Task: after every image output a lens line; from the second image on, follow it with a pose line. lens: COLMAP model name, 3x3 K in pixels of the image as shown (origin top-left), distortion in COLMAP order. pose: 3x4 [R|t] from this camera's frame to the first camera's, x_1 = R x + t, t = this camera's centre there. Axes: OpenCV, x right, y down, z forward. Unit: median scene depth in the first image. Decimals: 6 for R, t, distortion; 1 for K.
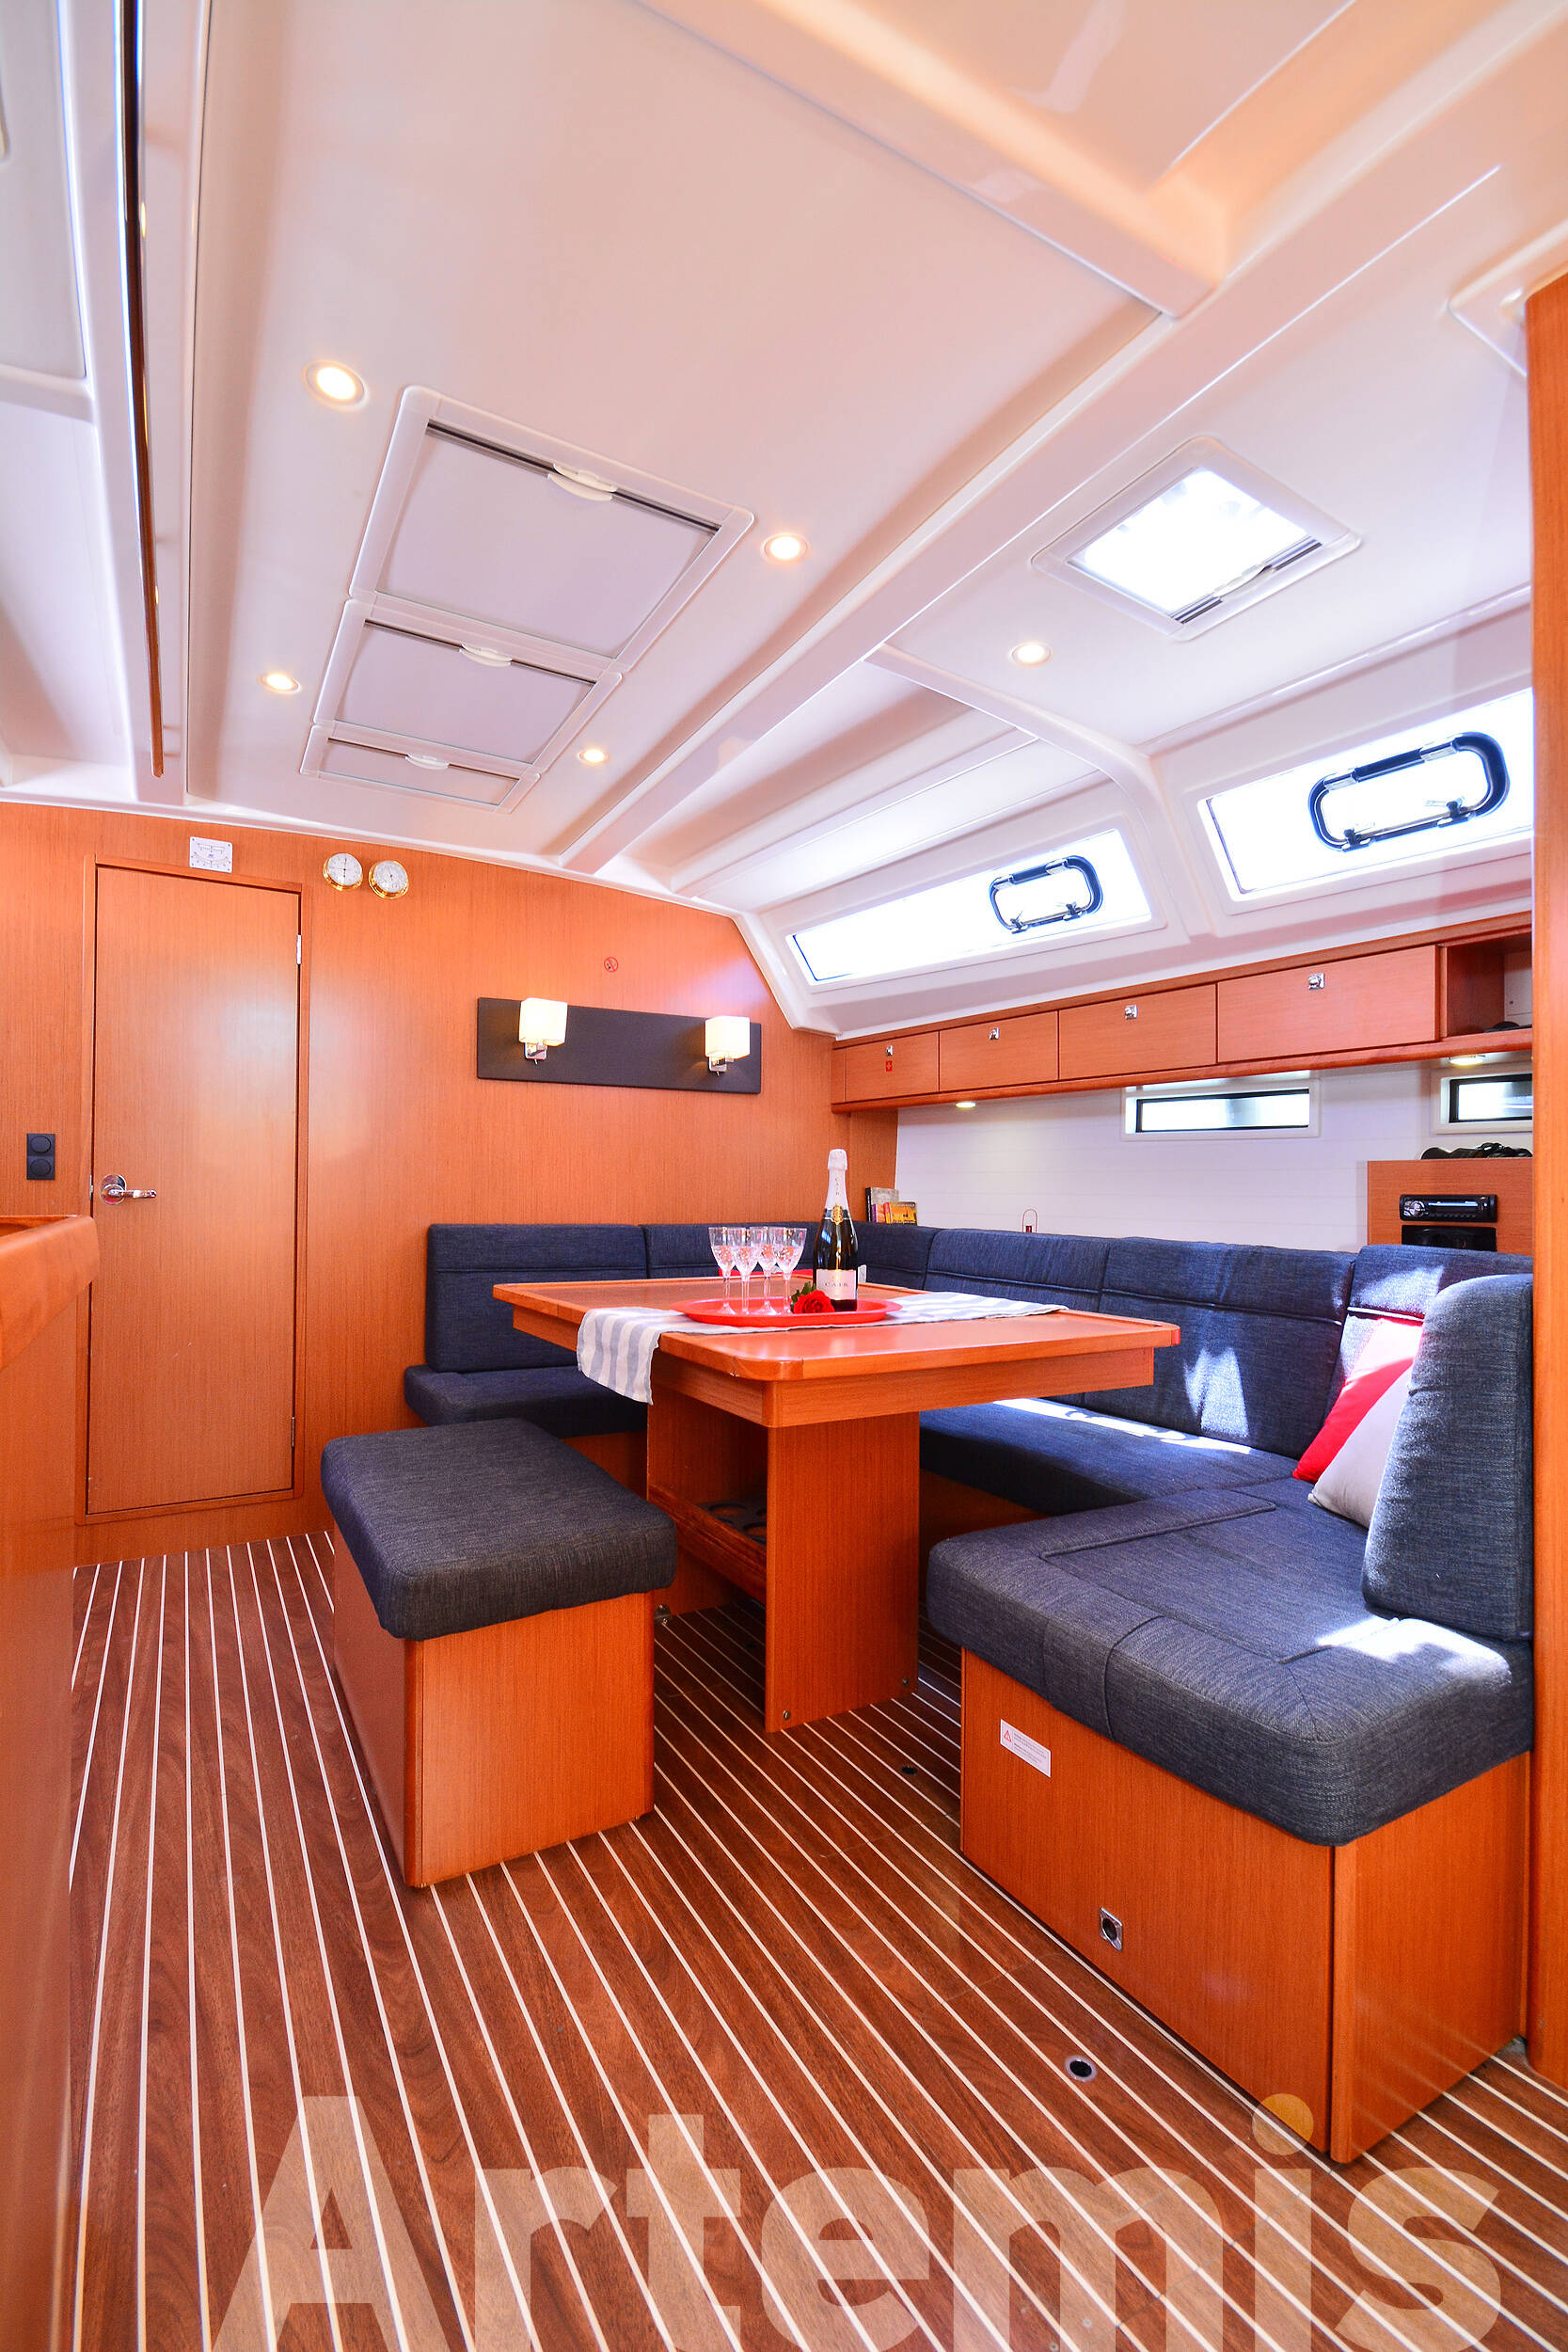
lens RADIAL K [[1039.1, 0, 781.9], [0, 1039.1, 1147.6], [0, 0, 1]] dist [-0.003261, -0.000489]
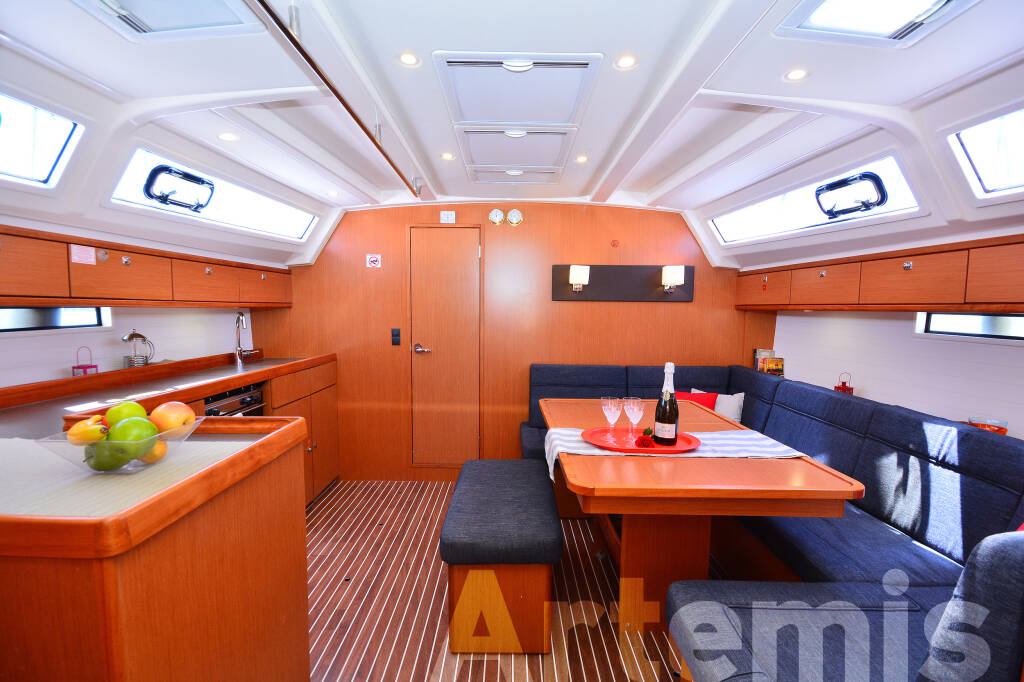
lens RADIAL K [[469.3, 0, 512.0], [0, 469.3, 341.0], [0, 0, 1]] dist [-0.001248, -0.005863]
pose [[0.867205, 0.039409, -0.496389, 0.163260], [0.013619, 0.994613, 0.102756, -0.093997], [0.497765, -0.095871, 0.861997, 0.057921]]
